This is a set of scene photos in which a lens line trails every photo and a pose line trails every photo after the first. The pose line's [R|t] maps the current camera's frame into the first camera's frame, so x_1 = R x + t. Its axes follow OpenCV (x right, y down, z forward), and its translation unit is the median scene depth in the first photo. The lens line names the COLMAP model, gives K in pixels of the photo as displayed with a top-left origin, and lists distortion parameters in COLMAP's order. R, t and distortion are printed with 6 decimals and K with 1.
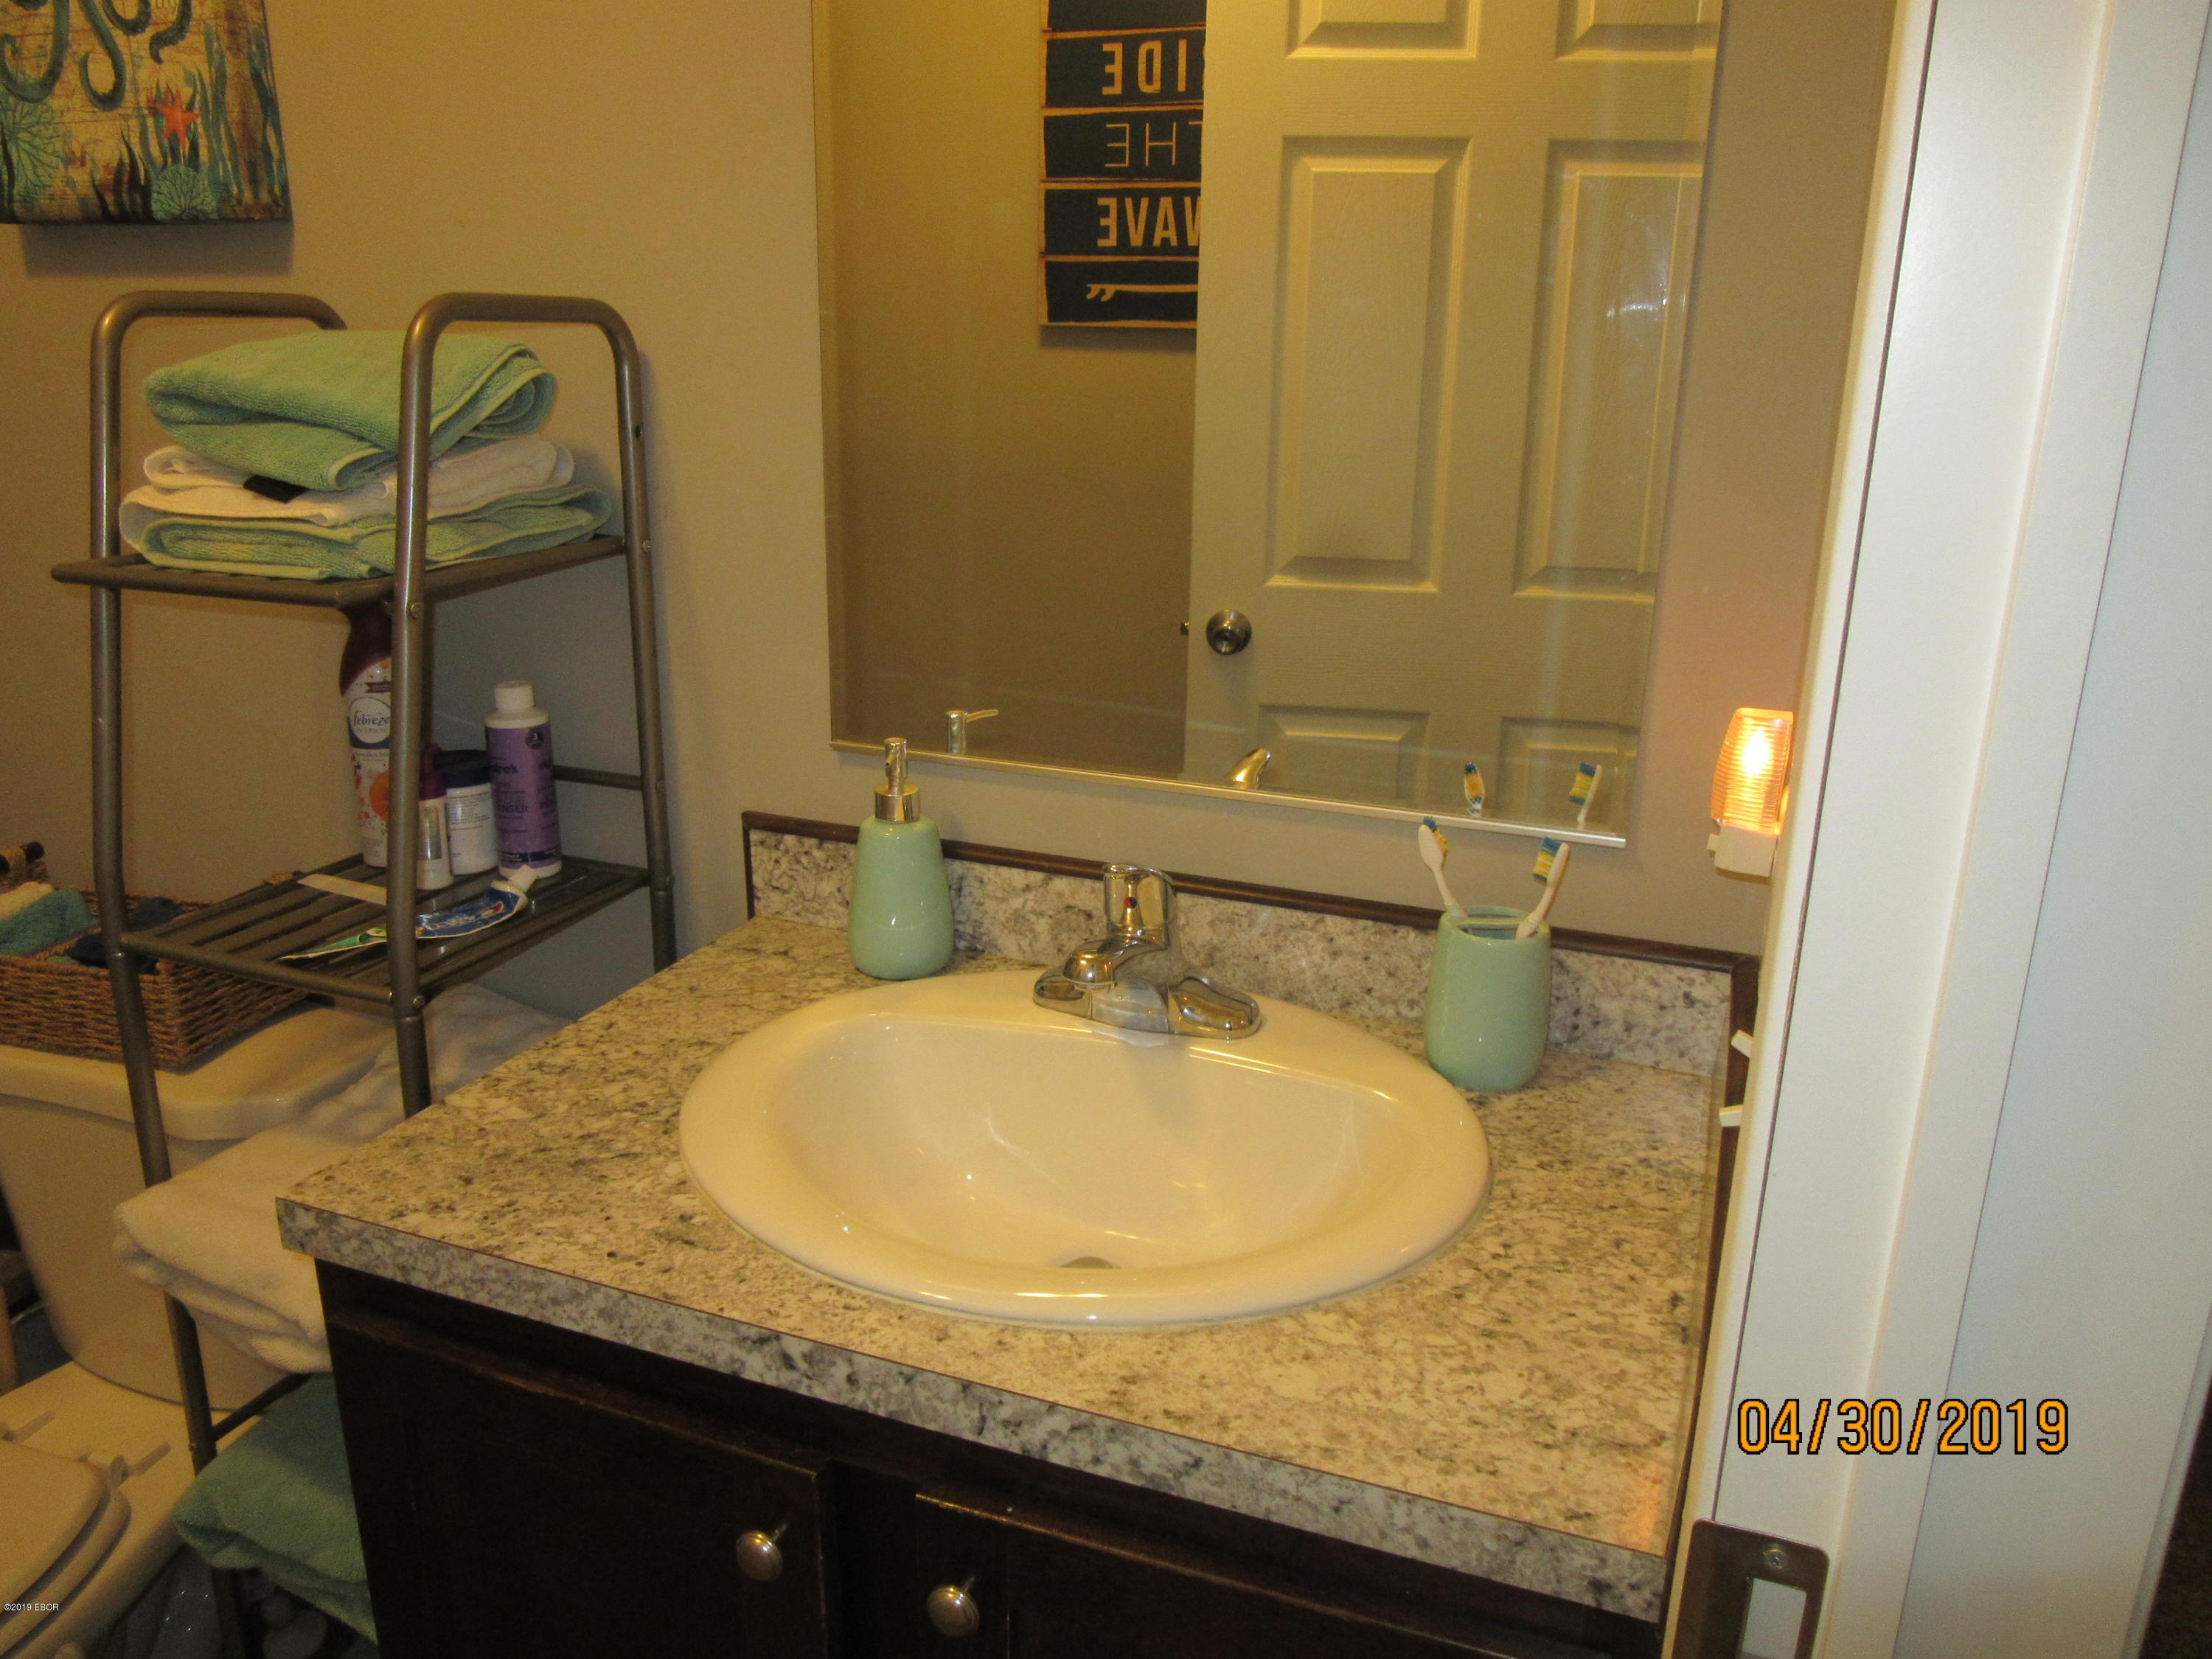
lens RADIAL K [[1657.7, 0, 1108.9], [0, 1657.7, 831.4], [0, 0, 1]] dist [-0.028321, 0.015401]
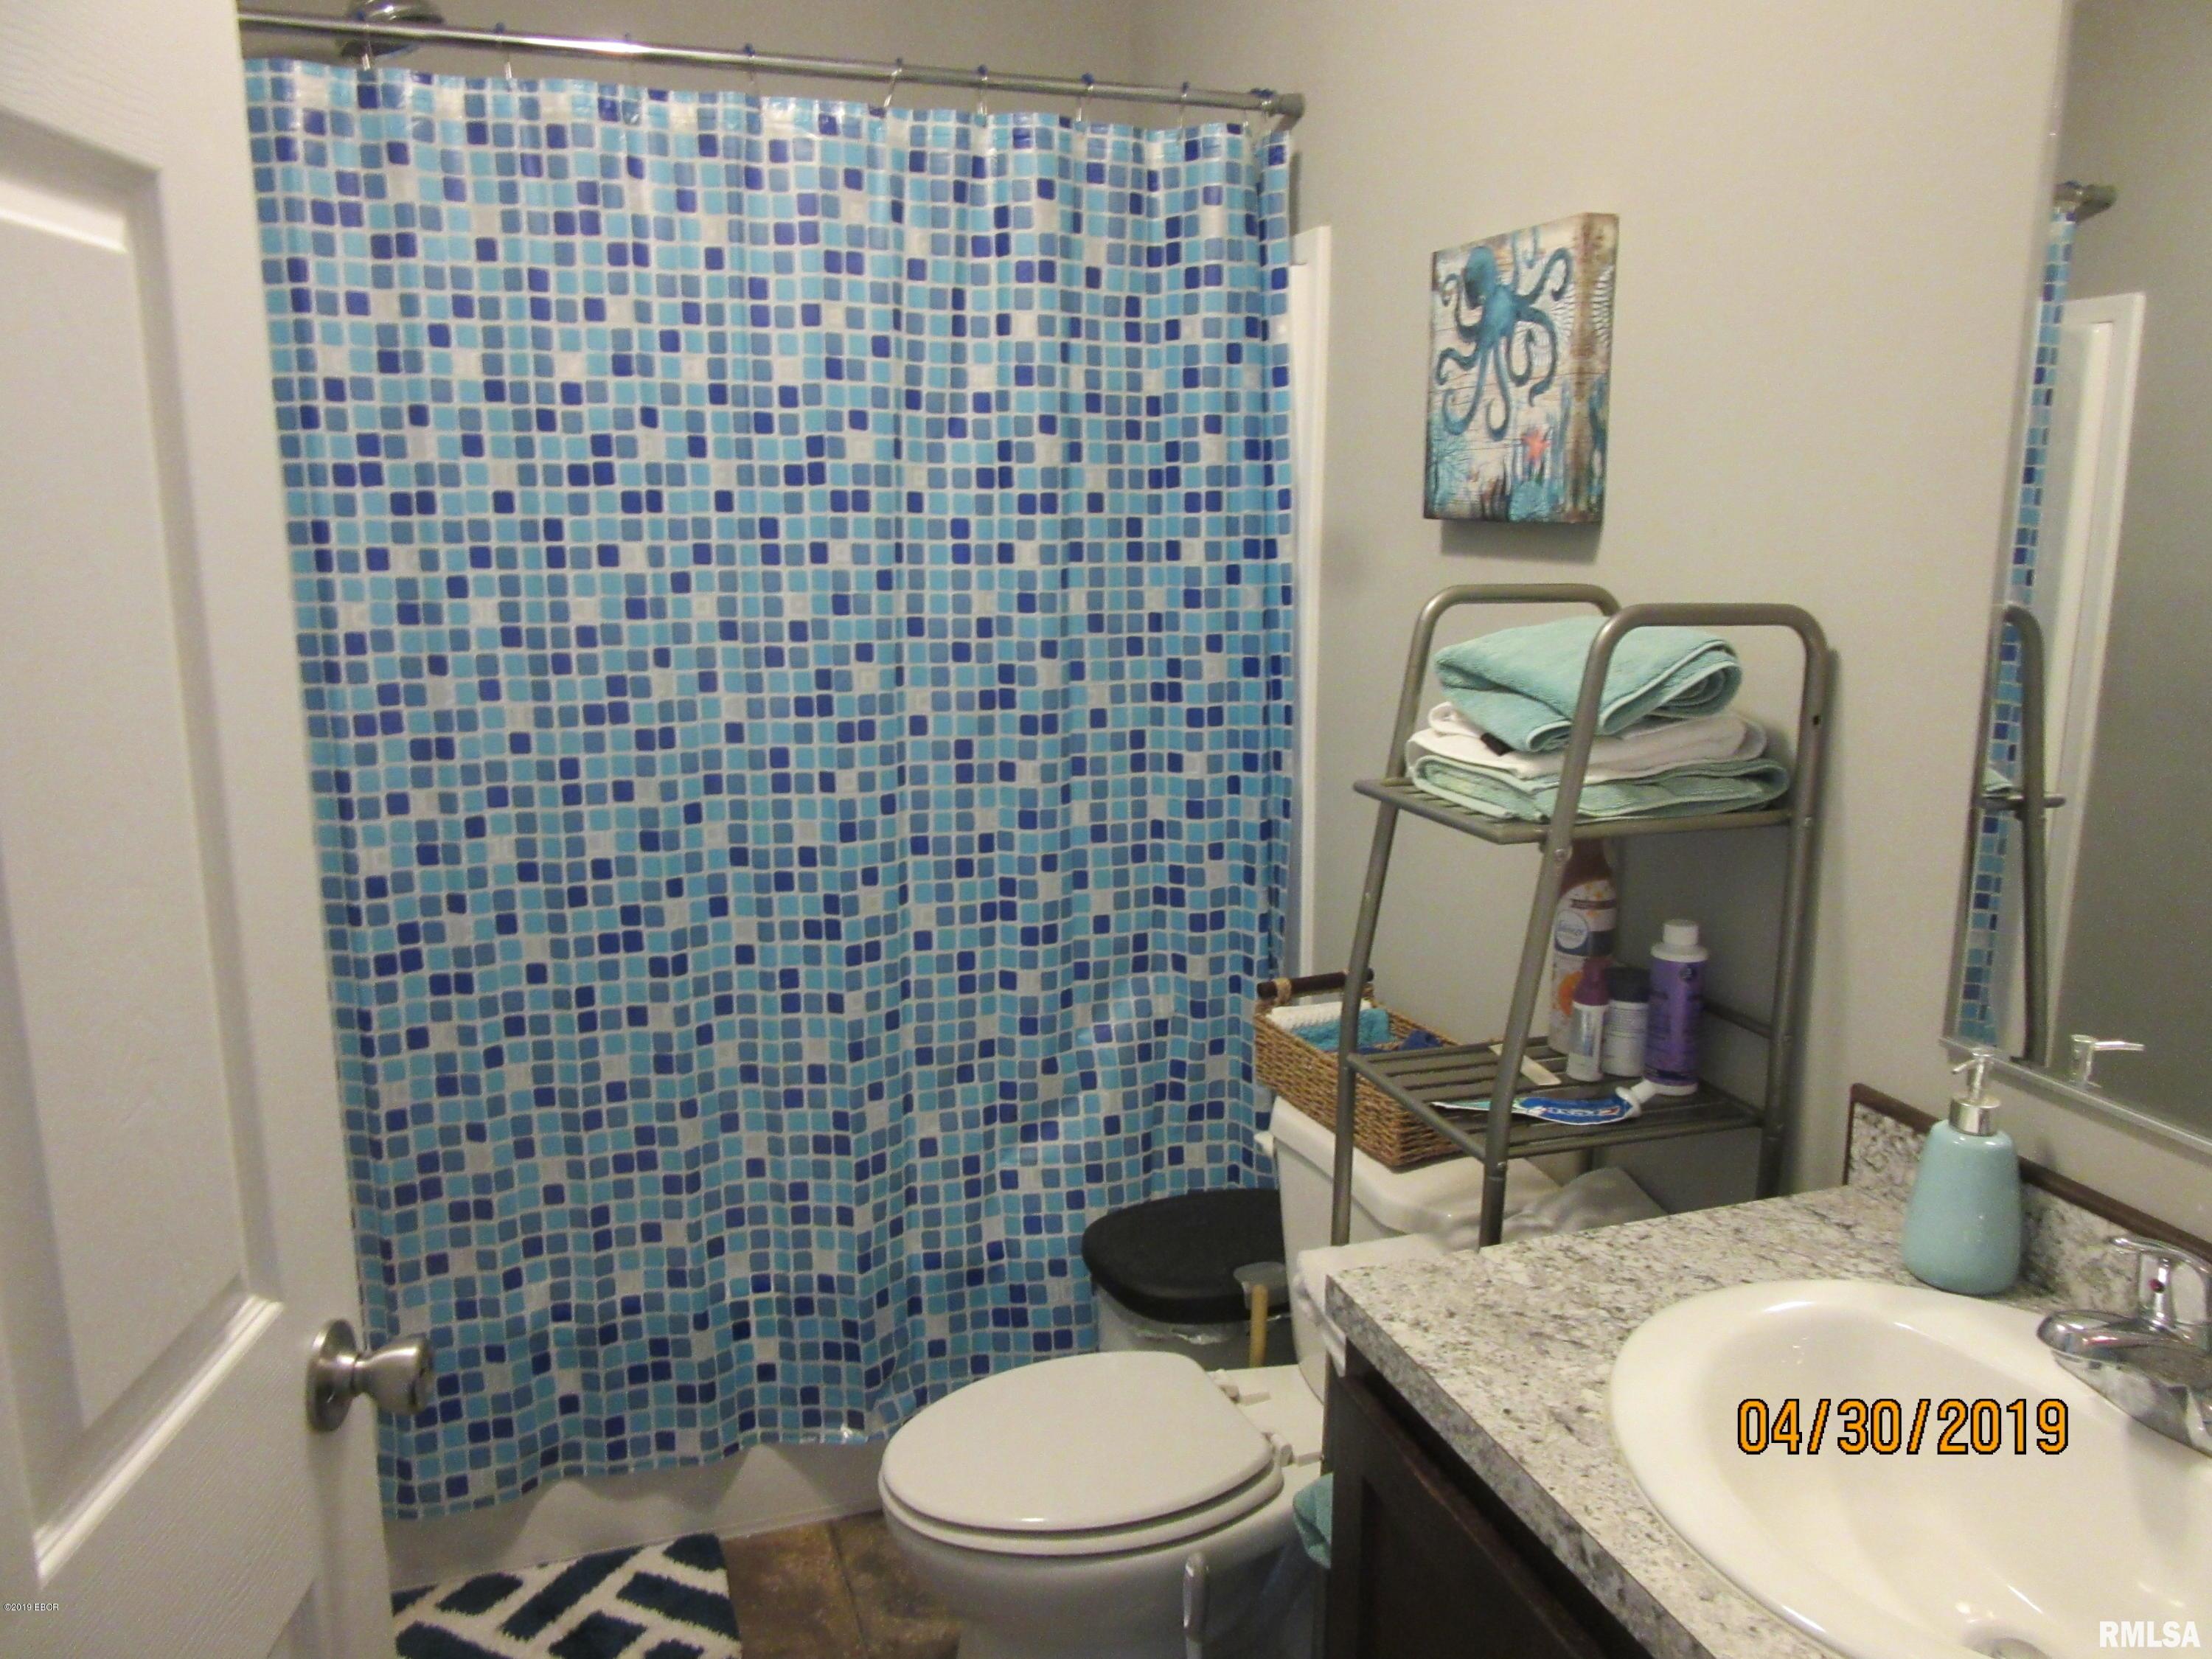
lens RADIAL K [[1657.7, 0, 1098.3], [0, 1657.7, 826.4], [0, 0, 1]] dist [-0.028321, 0.015401]
pose [[0.639041, 0.138240, -0.756648, 0.243618], [-0.221656, 0.975083, -0.009055, -0.056086], [0.736543, 0.173502, 0.653759, -0.054751]]
